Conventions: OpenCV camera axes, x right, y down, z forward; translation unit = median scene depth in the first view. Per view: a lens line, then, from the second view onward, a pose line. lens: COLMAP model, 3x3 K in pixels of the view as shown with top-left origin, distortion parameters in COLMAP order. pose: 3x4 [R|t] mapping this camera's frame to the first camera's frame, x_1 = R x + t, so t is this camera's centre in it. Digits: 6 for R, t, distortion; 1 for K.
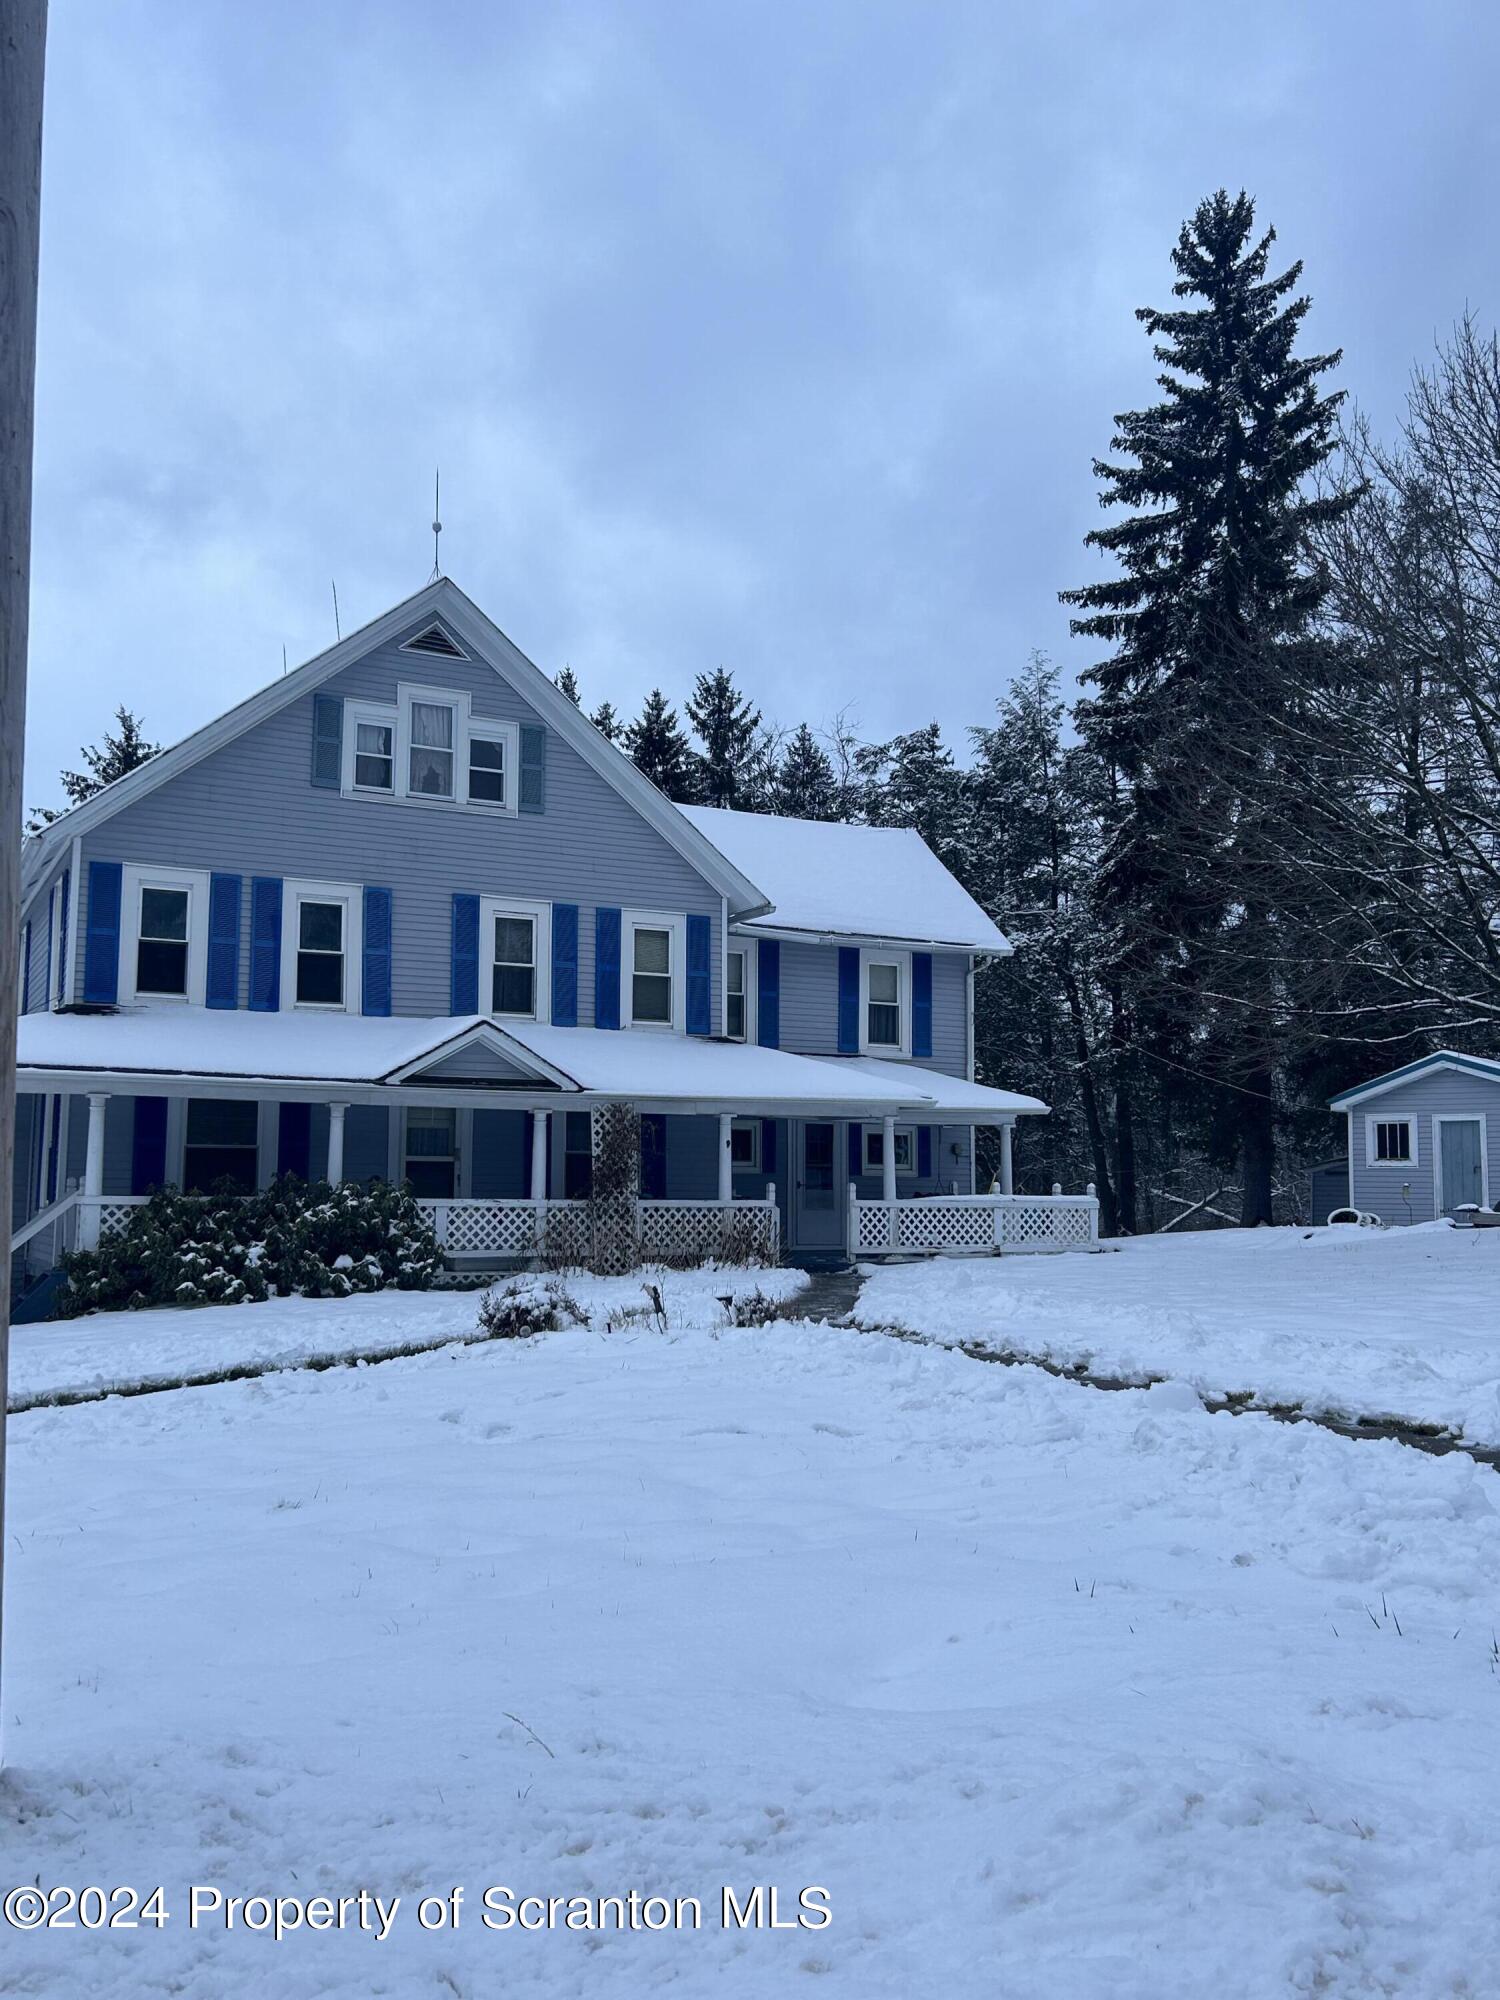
lens RADIAL K [[1767.6, 0, 753.1], [0, 1767.6, 1006.9], [0, 0, 1]] dist [0.011877, -0.063464]
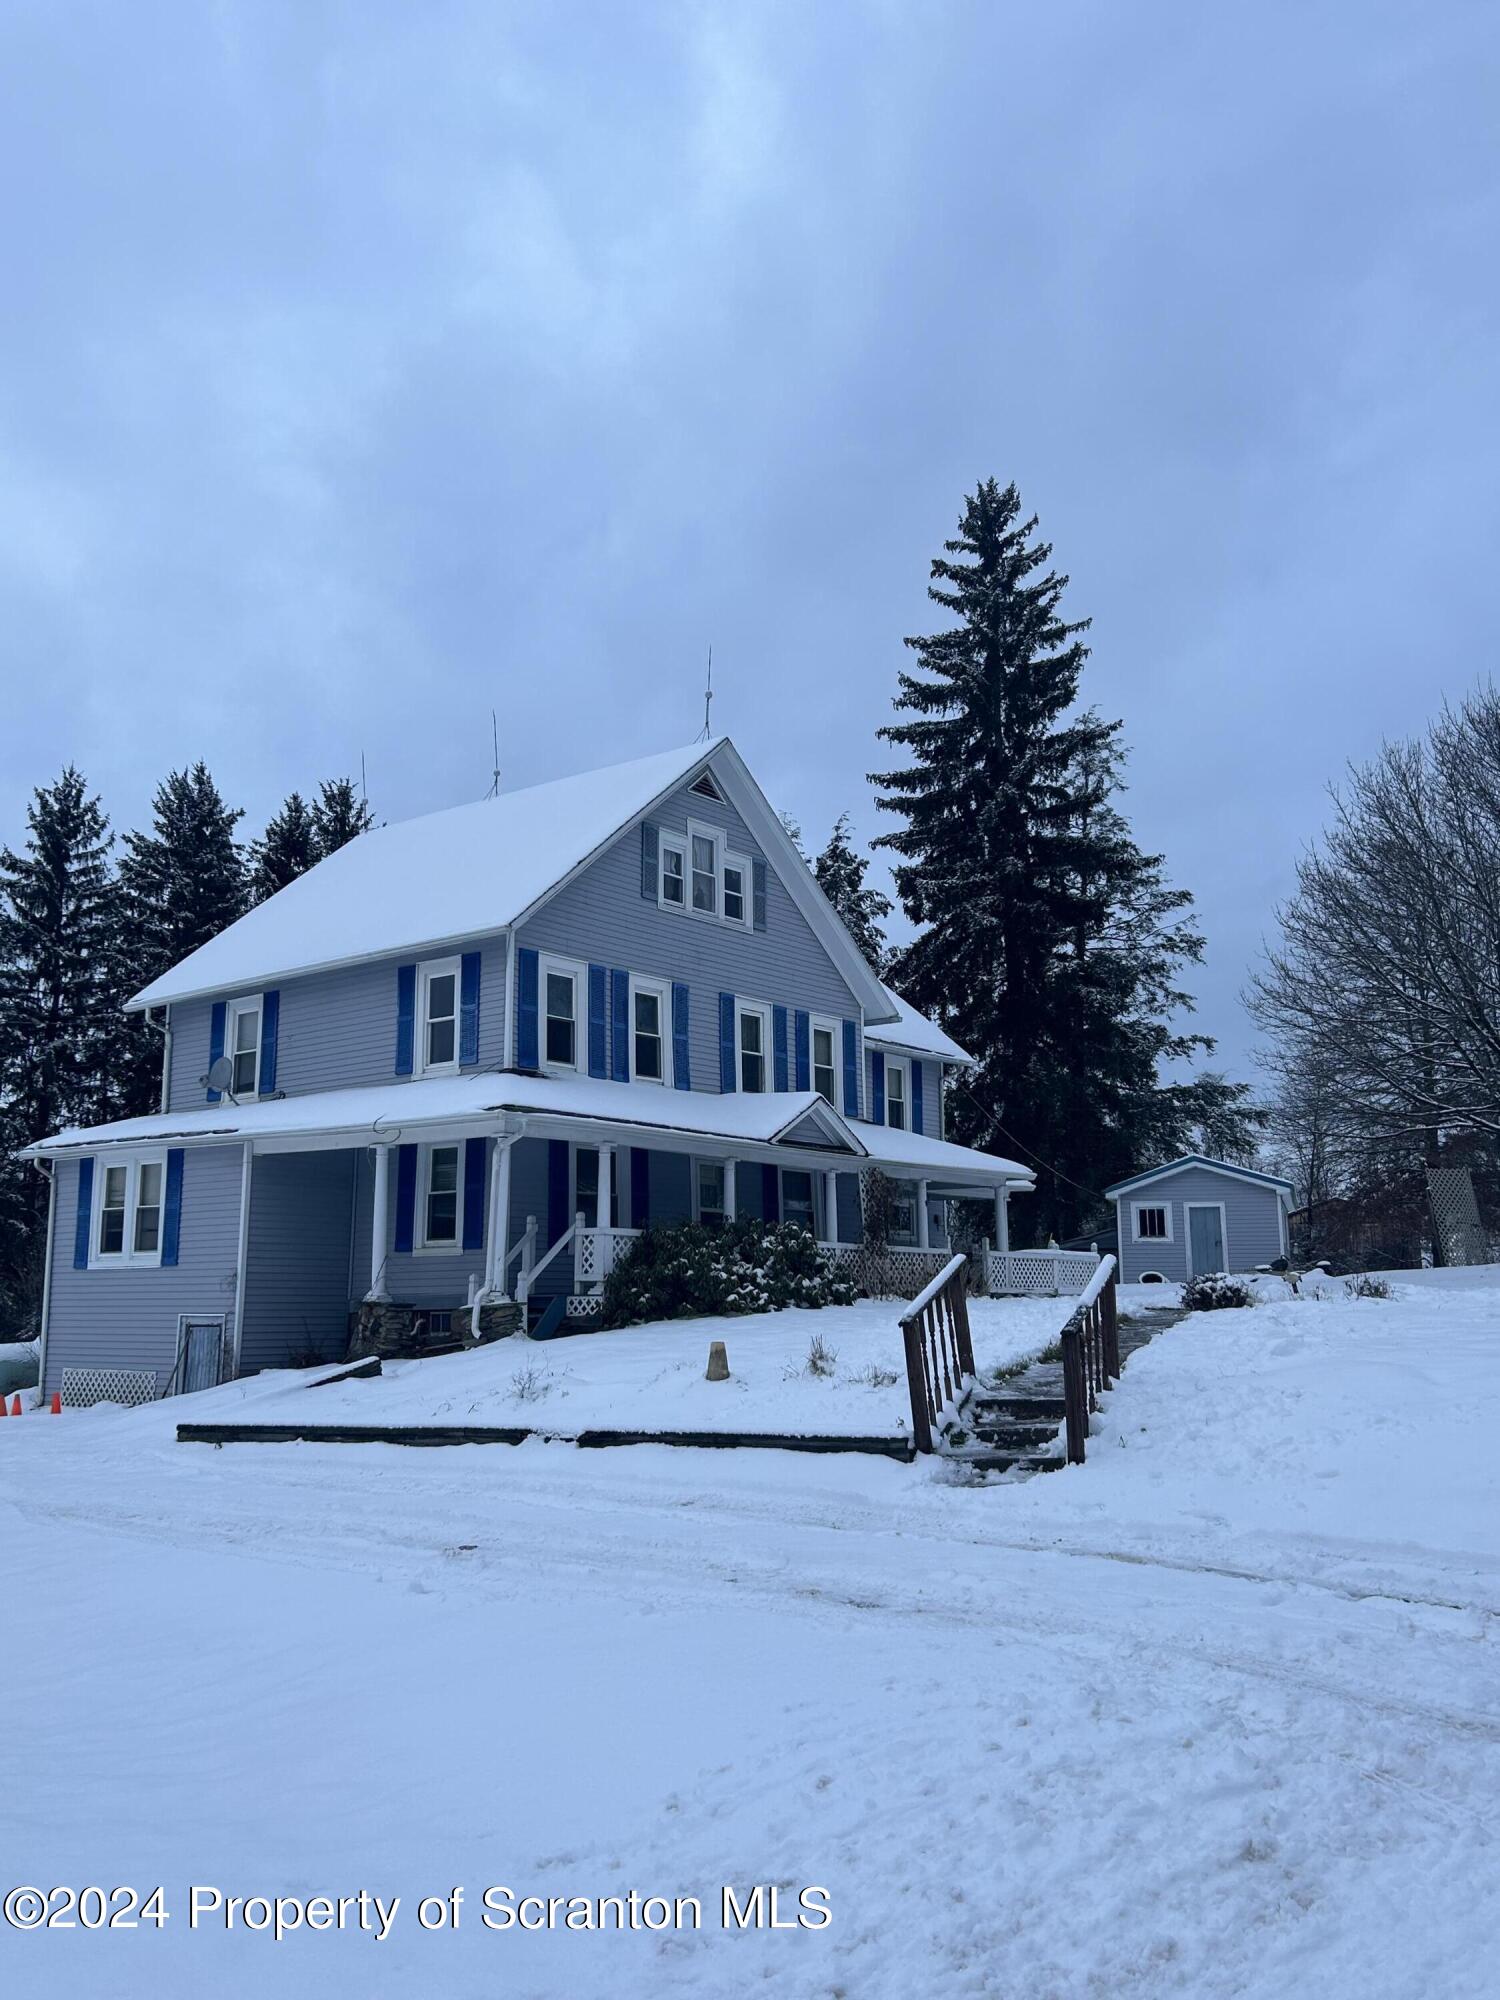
lens RADIAL K [[1767.6, 0, 736.3], [0, 1767.6, 995.5], [0, 0, 1]] dist [0.011877, -0.063464]
pose [[0.912227, 0.067348, 0.404112, -0.488210], [-0.037701, 0.996010, -0.080885, 0.026989], [-0.407947, 0.058550, 0.911126, -0.087485]]
